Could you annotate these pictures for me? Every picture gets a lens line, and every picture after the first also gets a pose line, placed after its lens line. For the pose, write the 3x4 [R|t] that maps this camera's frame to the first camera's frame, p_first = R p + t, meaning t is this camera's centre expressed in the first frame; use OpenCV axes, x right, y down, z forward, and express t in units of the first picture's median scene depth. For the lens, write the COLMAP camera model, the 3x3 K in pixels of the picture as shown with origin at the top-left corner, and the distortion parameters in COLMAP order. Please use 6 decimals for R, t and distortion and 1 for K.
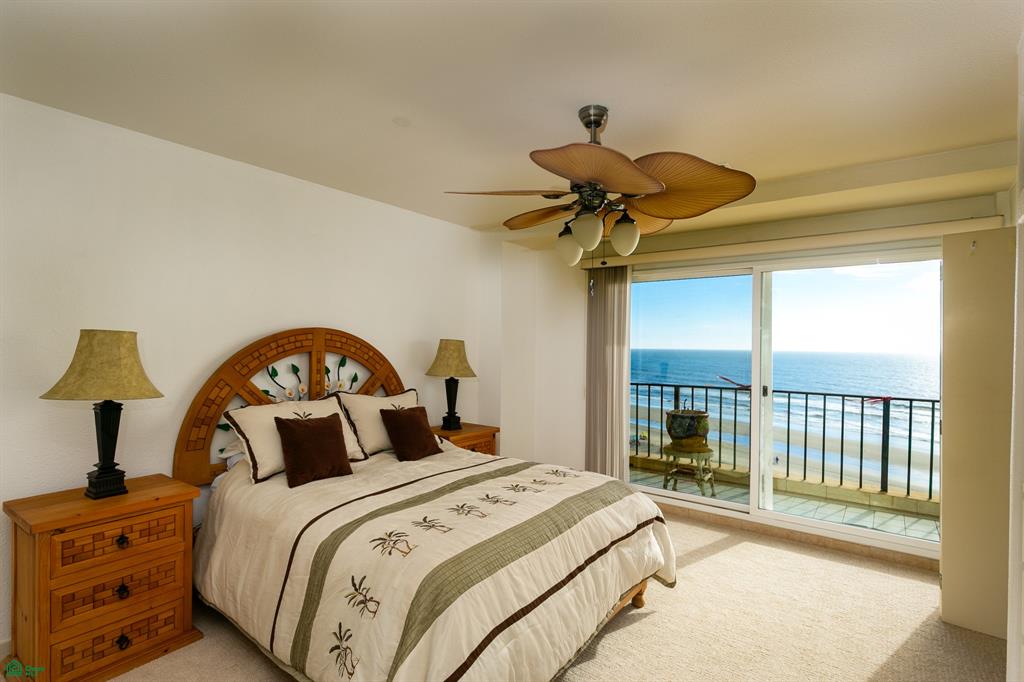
lens RADIAL K [[478.0, 0, 522.6], [0, 478.0, 343.7], [0, 0, 1]] dist [-0.002153, -0.001023]
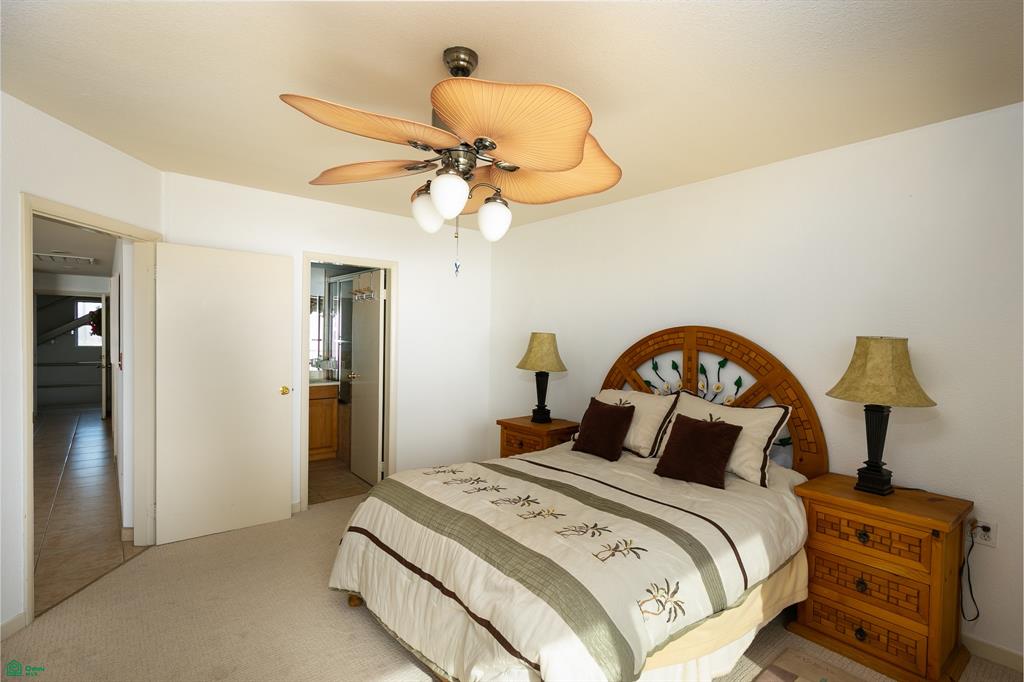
lens RADIAL K [[478.0, 0, 517.4], [0, 478.0, 342.8], [0, 0, 1]] dist [-0.002153, -0.001023]
pose [[-0.203223, -0.004924, -0.979120, 0.645764], [-0.025275, 0.999681, 0.000219, 0.011300], [0.978806, 0.024792, -0.203283, 0.887102]]
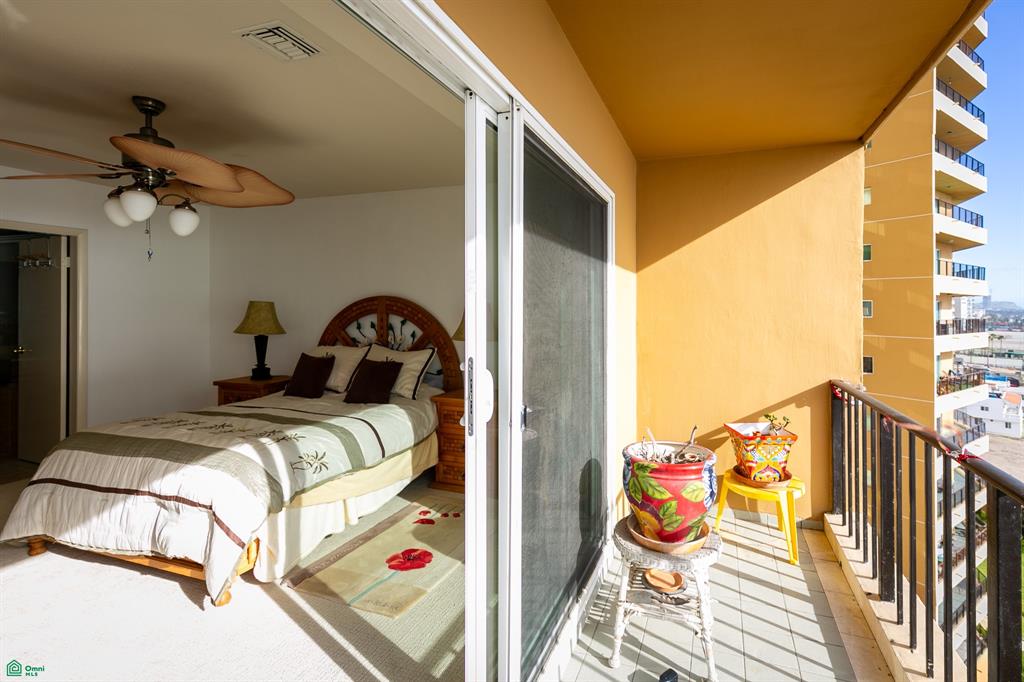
lens RADIAL K [[484.7, 0, 577.1], [0, 484.7, 306.6], [0, 0, 1]] dist [-0.000213, -0.000056]
pose [[0.336023, -0.011381, -0.941785, 1.109931], [-0.004943, 0.999892, -0.013847, 0.015255], [0.941841, 0.009308, 0.335931, 1.106238]]
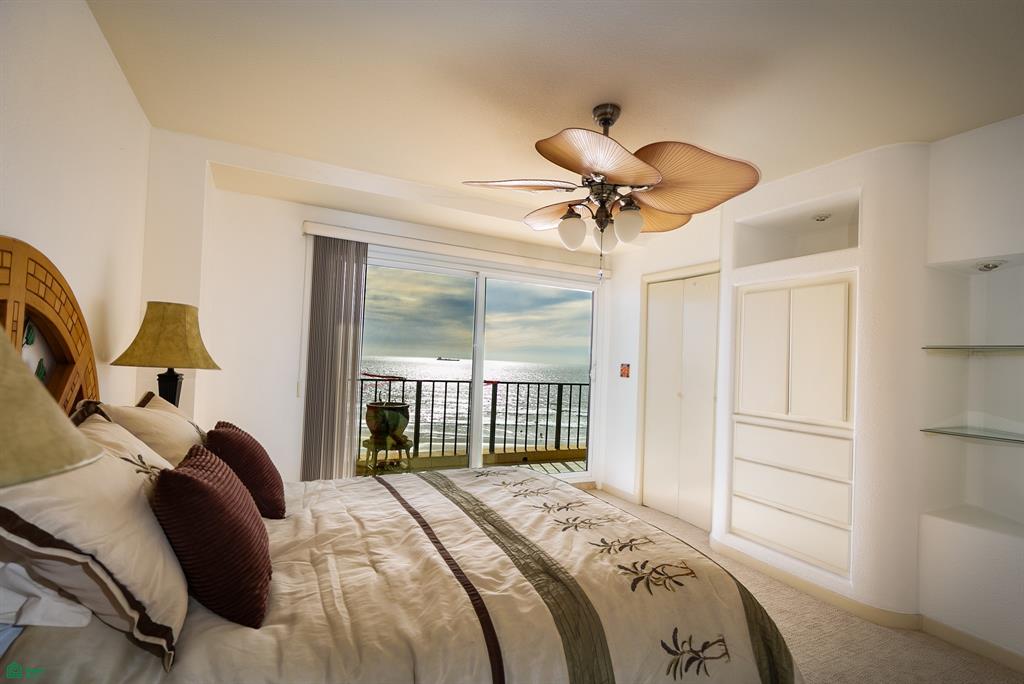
lens RADIAL K [[478.0, 0, 503.7], [0, 478.0, 347.8], [0, 0, 1]] dist [-0.002153, -0.001023]
pose [[0.444468, 0.042181, 0.894801, -0.609263], [-0.042911, 0.998747, -0.025766, 0.049477], [-0.894766, -0.026945, 0.445721, 0.505345]]
